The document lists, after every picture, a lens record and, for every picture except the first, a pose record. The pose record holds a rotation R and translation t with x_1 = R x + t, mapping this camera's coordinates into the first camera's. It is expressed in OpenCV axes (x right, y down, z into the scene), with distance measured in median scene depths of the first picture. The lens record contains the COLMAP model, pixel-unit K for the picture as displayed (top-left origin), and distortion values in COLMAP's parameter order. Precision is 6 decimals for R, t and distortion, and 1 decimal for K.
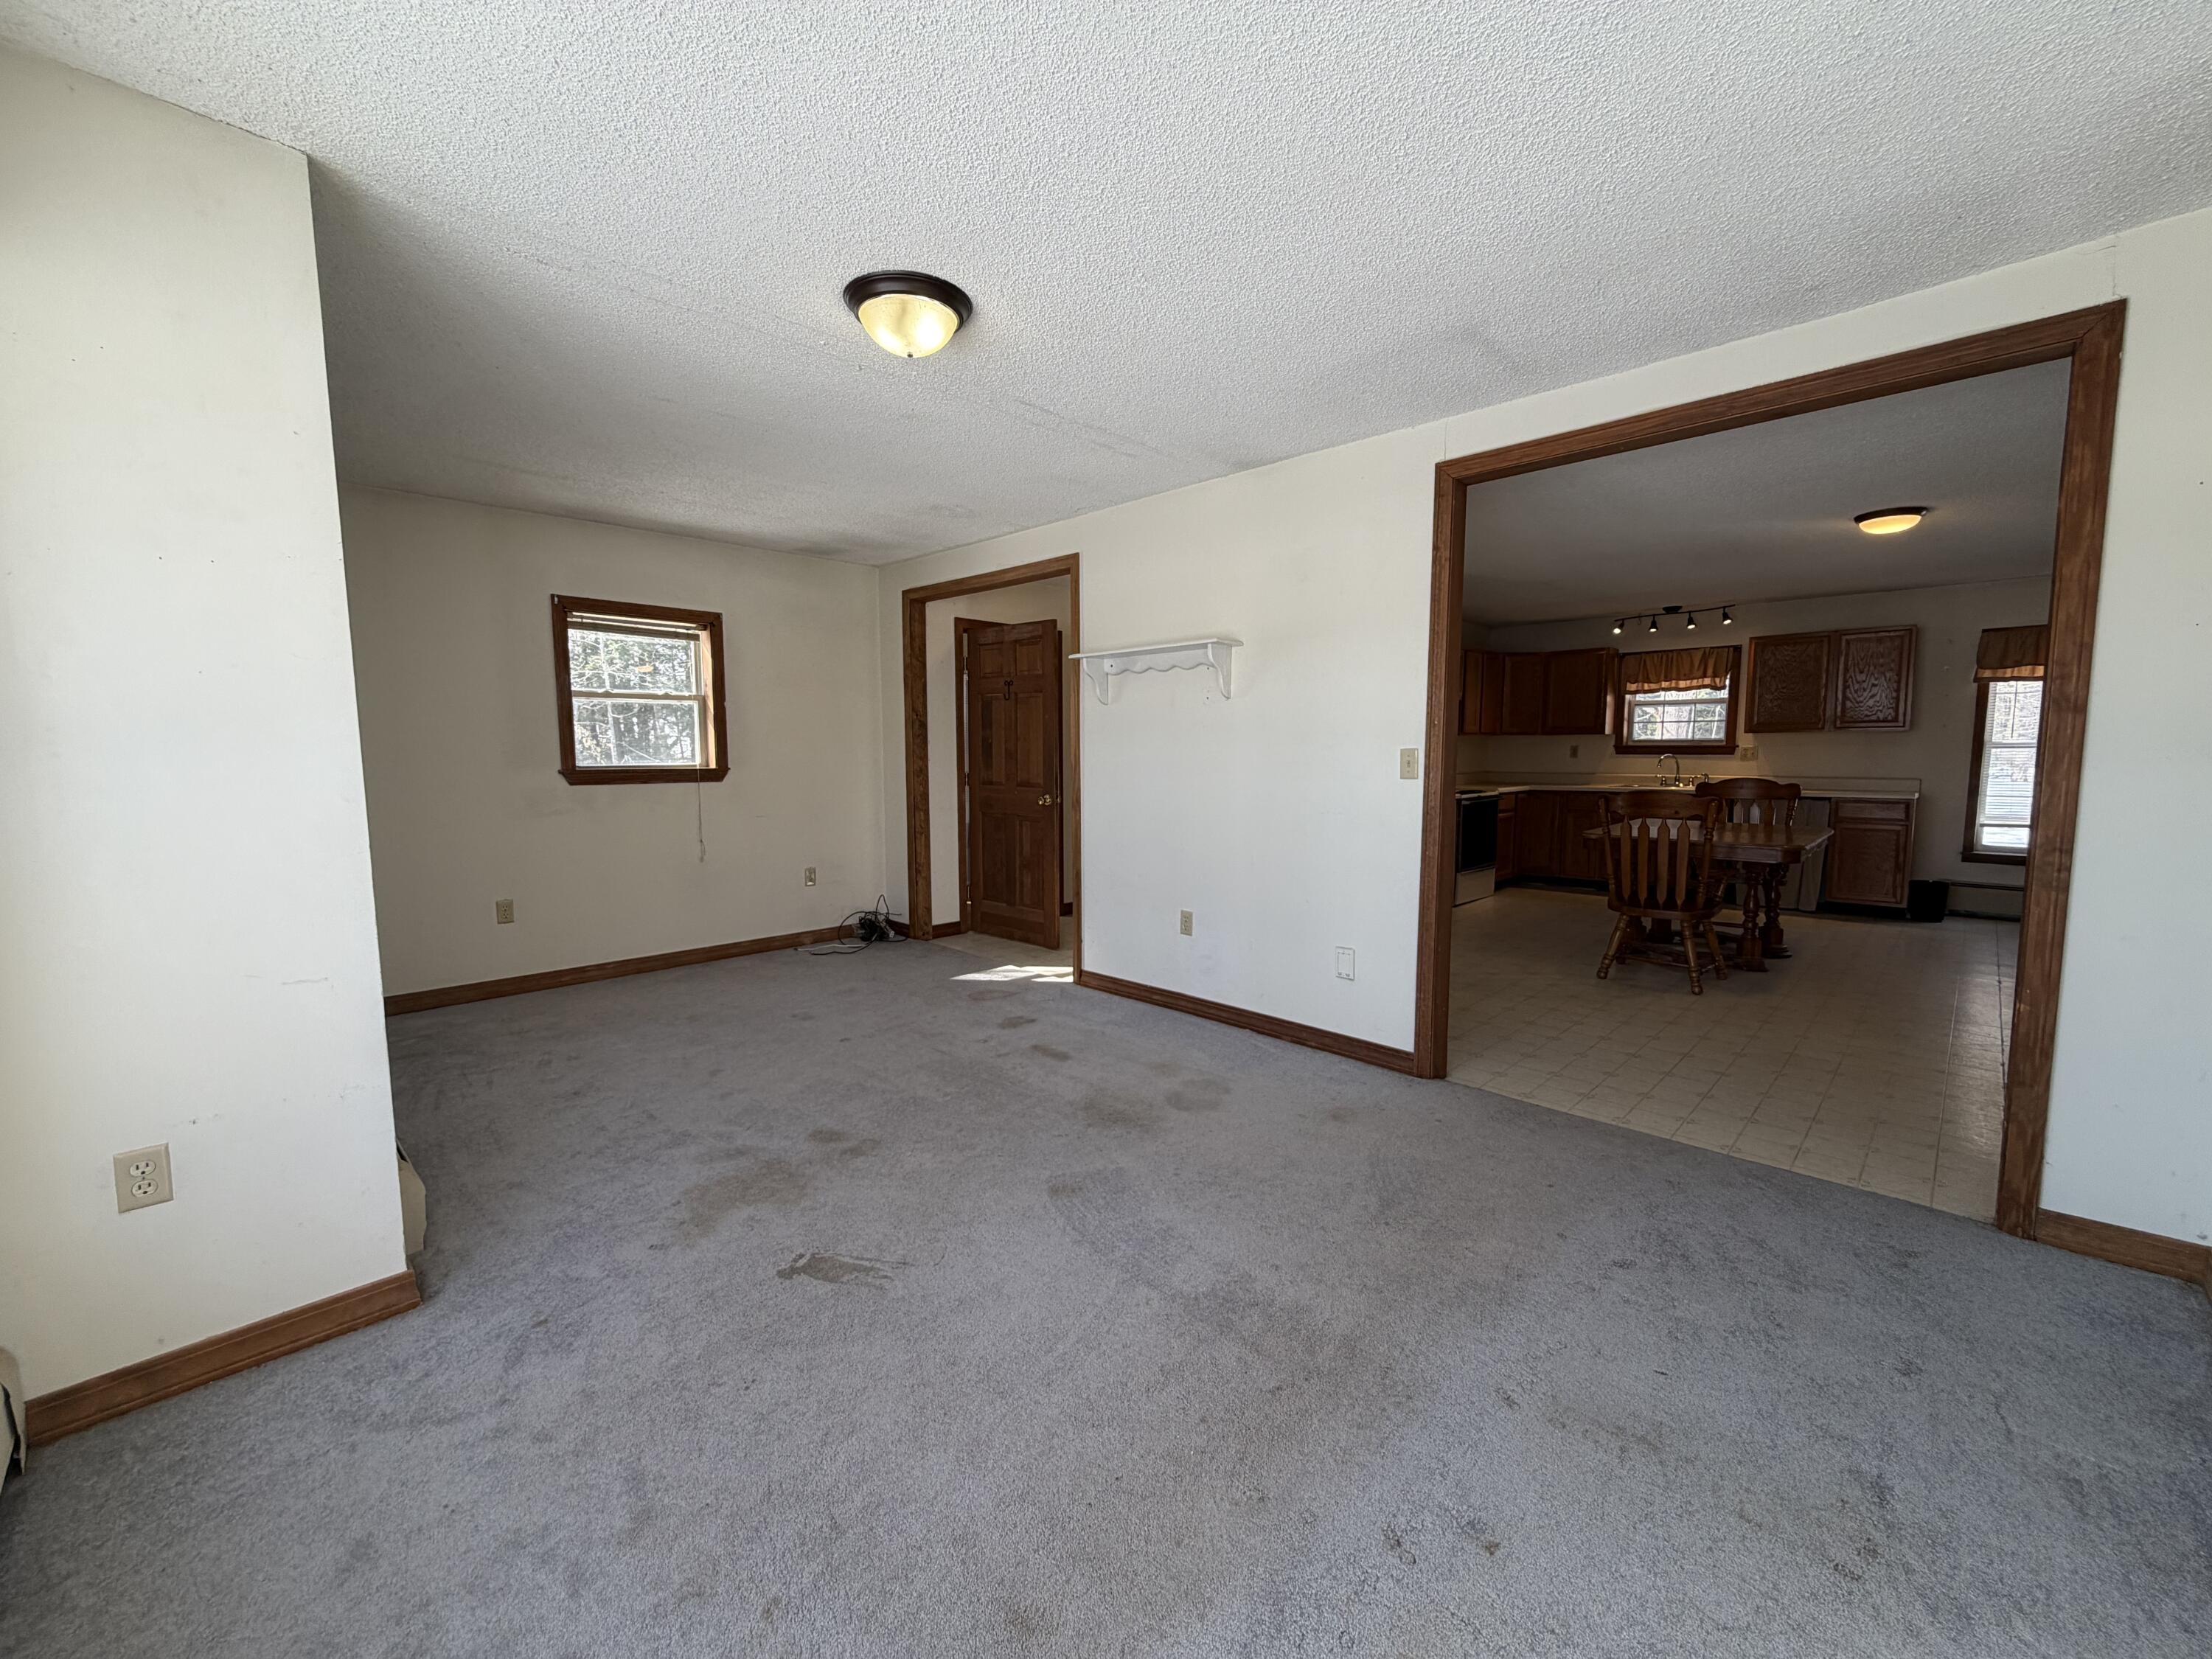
lens RADIAL K [[880.1, 0, 1100.1], [0, 880.1, 828.5], [0, 0, 1]] dist [0.000392, -0.000339]
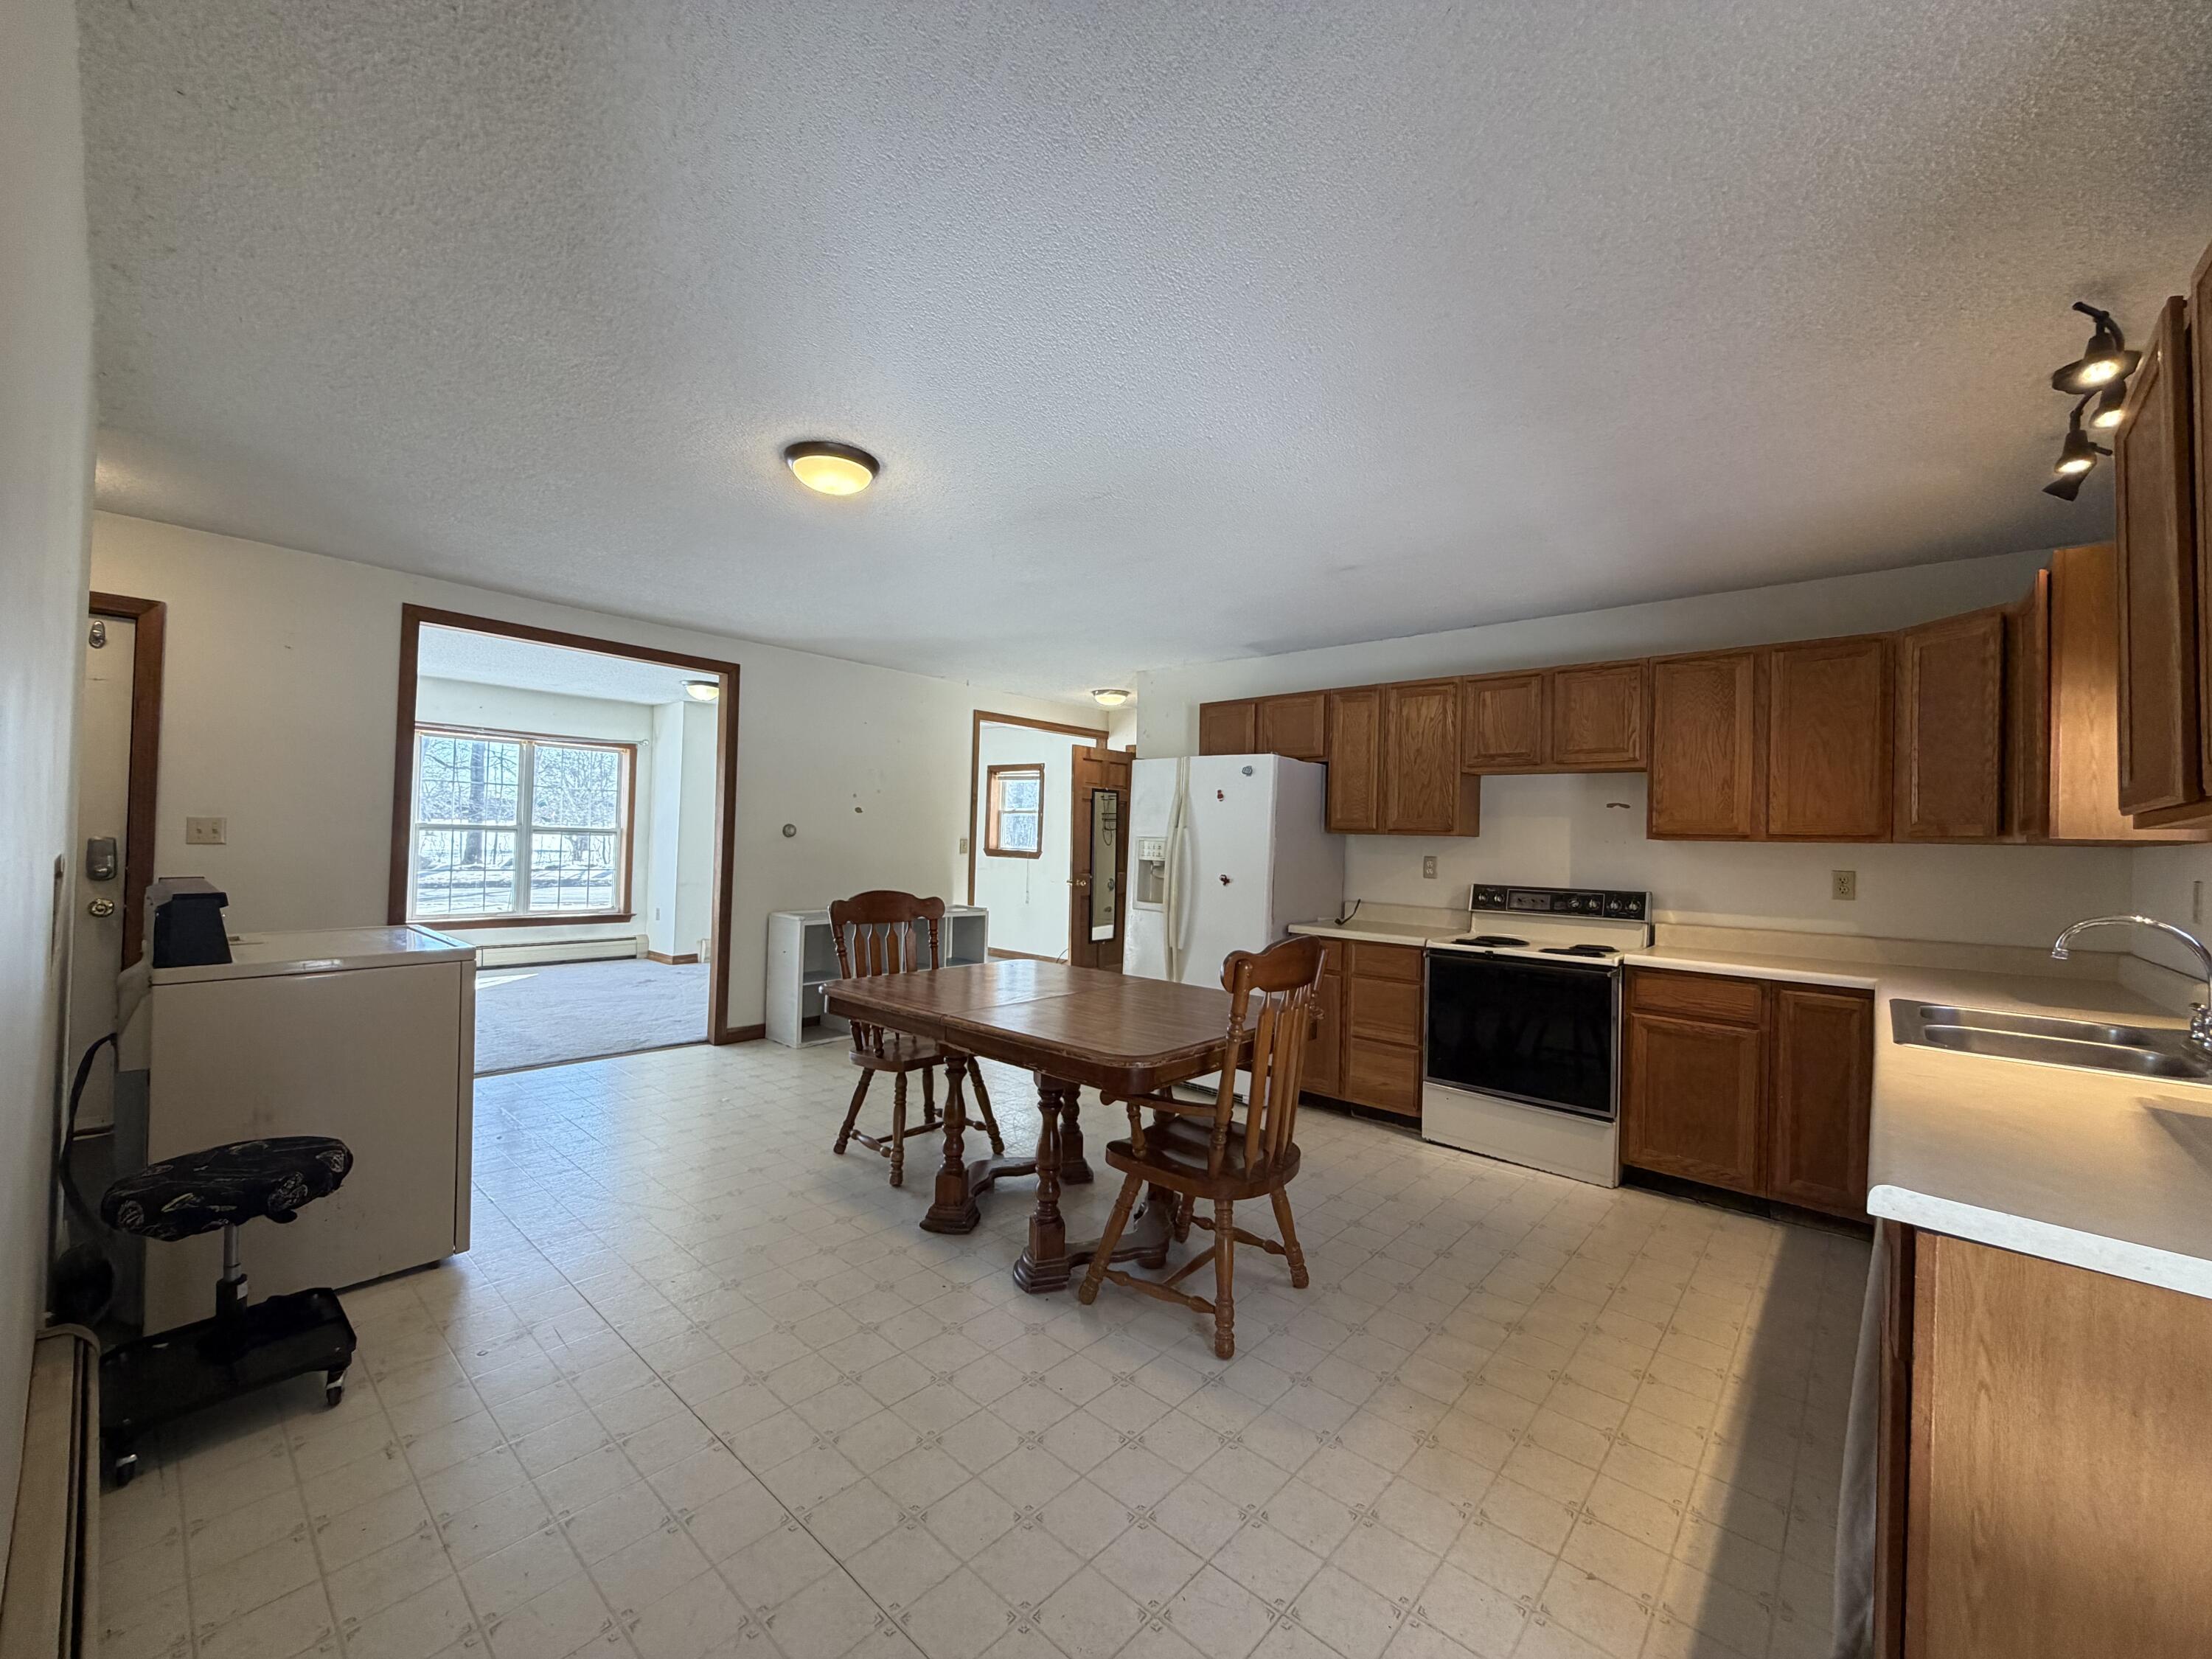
lens RADIAL K [[880.1, 0, 1100.1], [0, 880.1, 828.5], [0, 0, 1]] dist [0.000392, -0.000339]
pose [[0.056873, -0.007342, -0.998354, 1.063800], [-0.122843, 0.992323, -0.014296, -0.083592], [0.990795, 0.123454, 0.055534, 0.829283]]
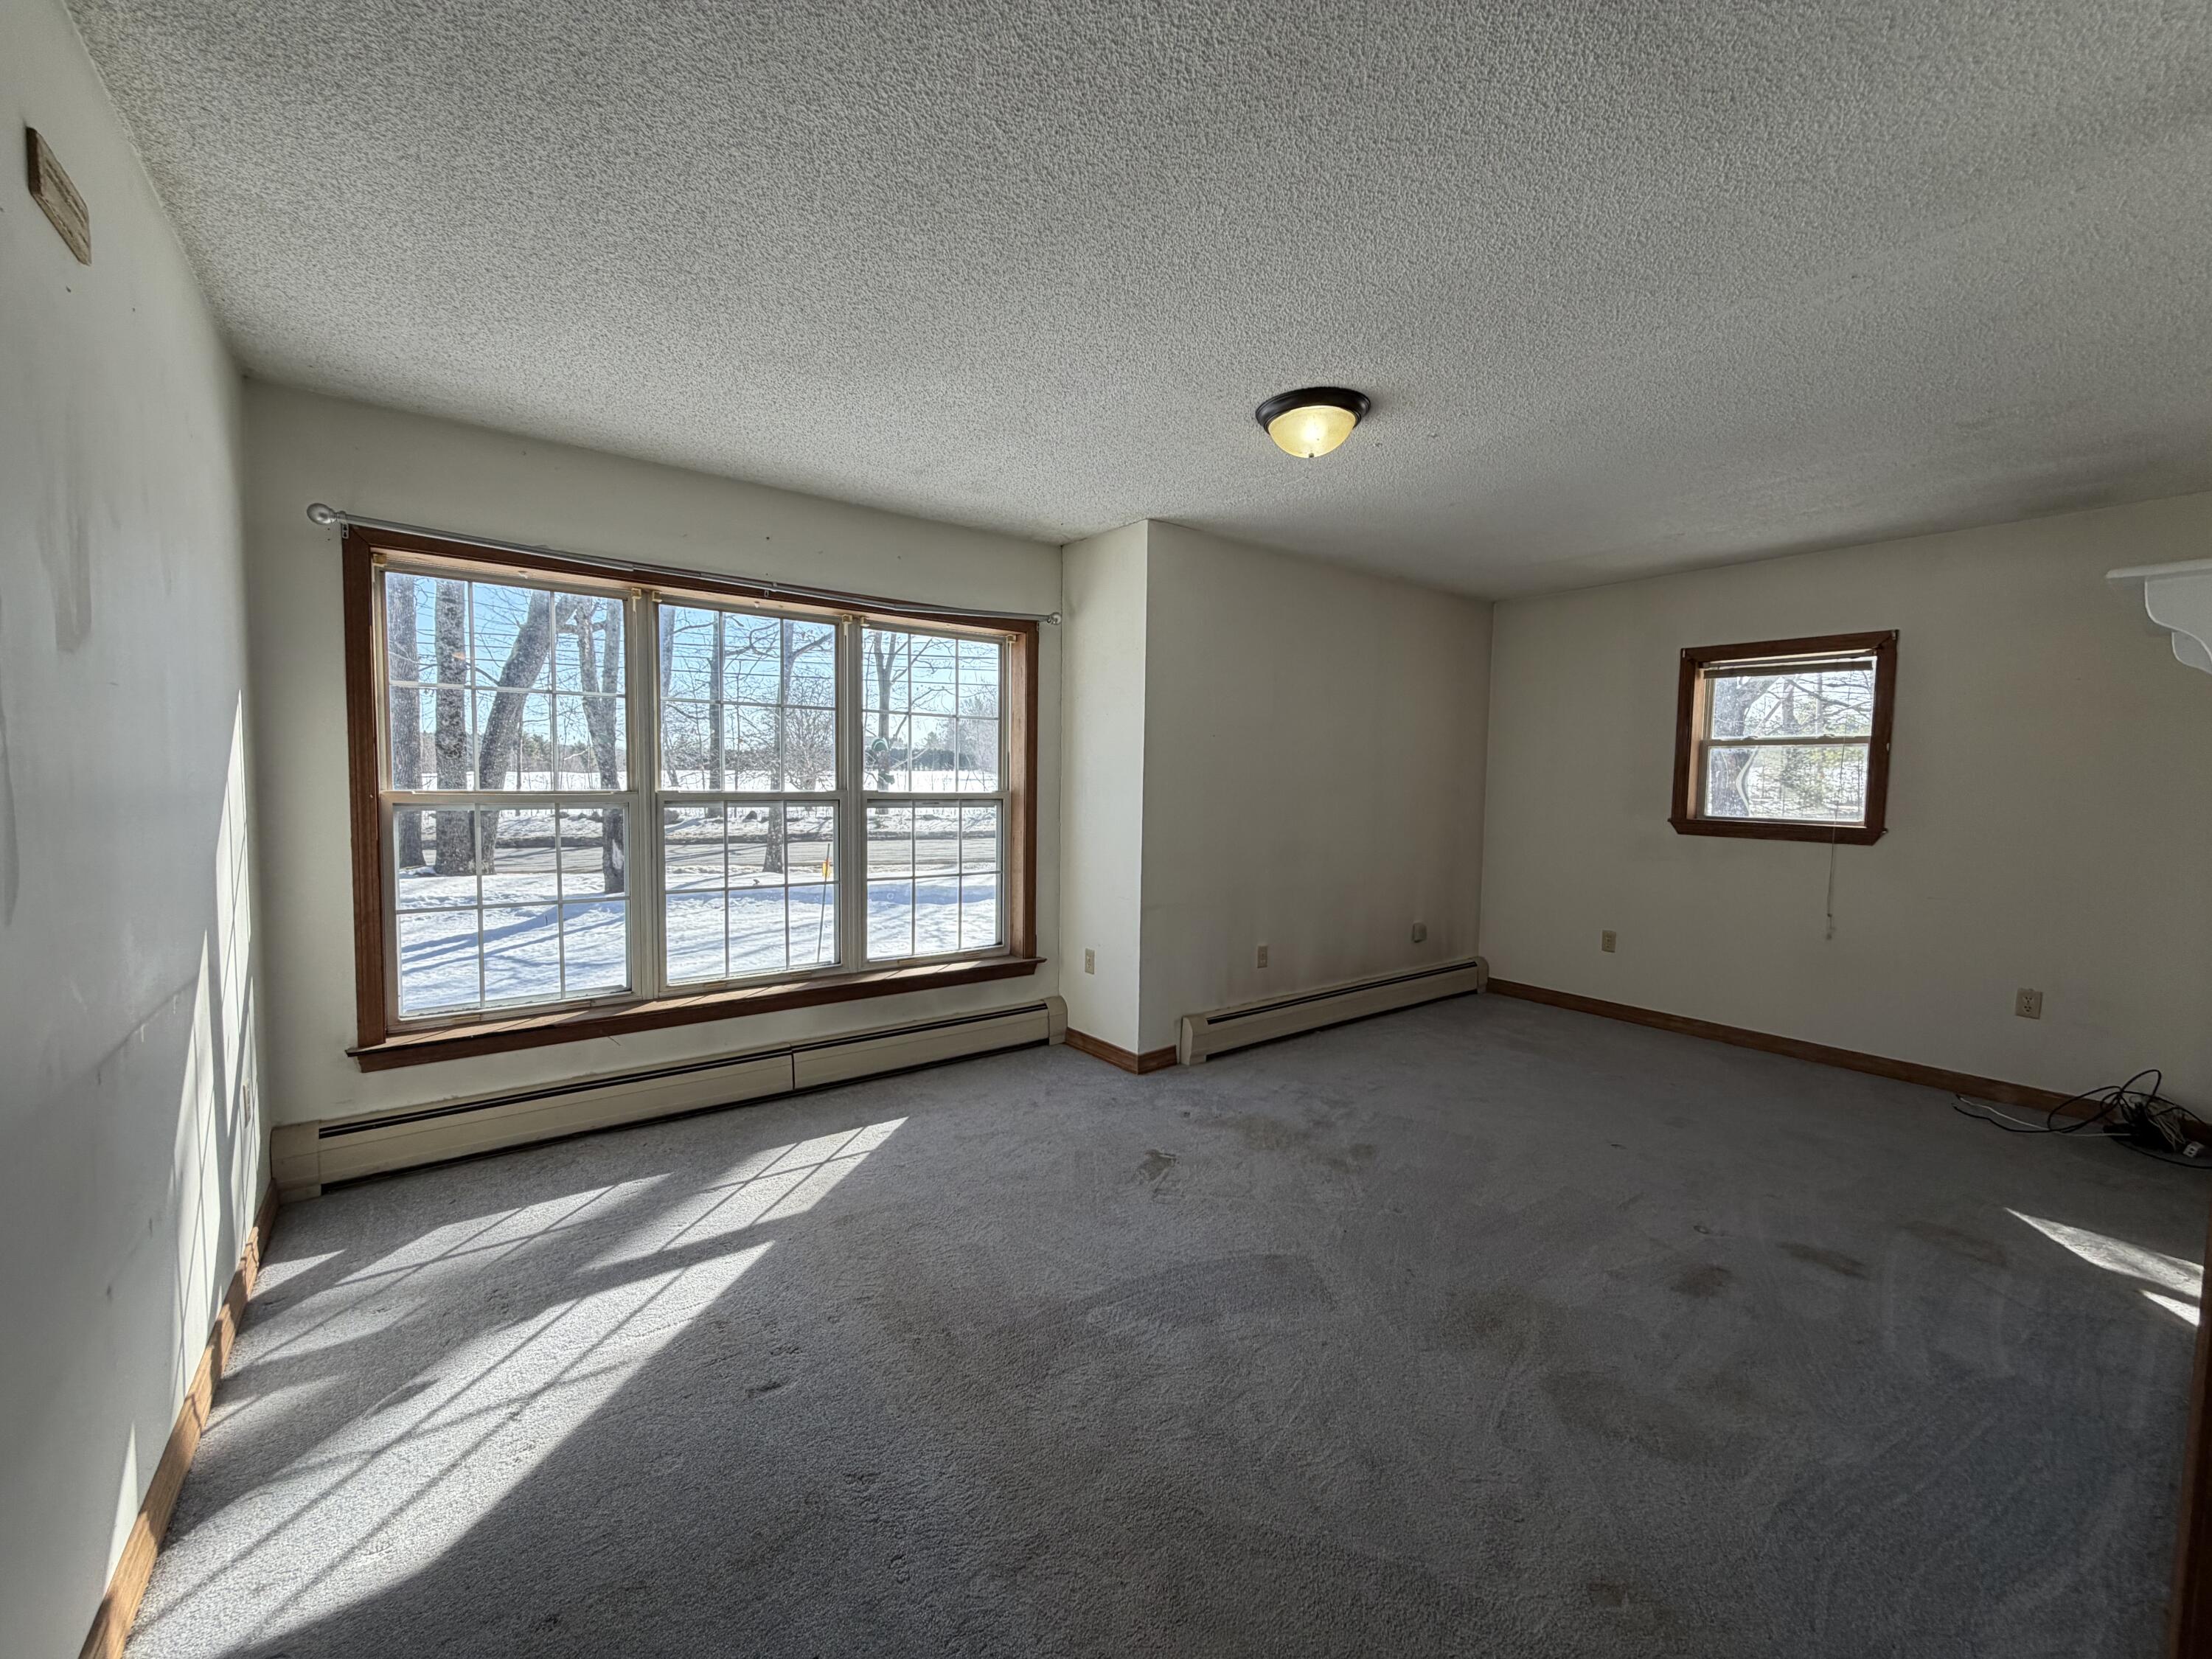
lens RADIAL K [[880.1, 0, 1100.1], [0, 880.1, 828.5], [0, 0, 1]] dist [0.000392, -0.000339]
pose [[-0.142796, 0.059065, -0.987988, 0.357999], [-0.105241, 0.991653, 0.074495, -0.043958], [0.984141, 0.114615, -0.135388, 0.348593]]
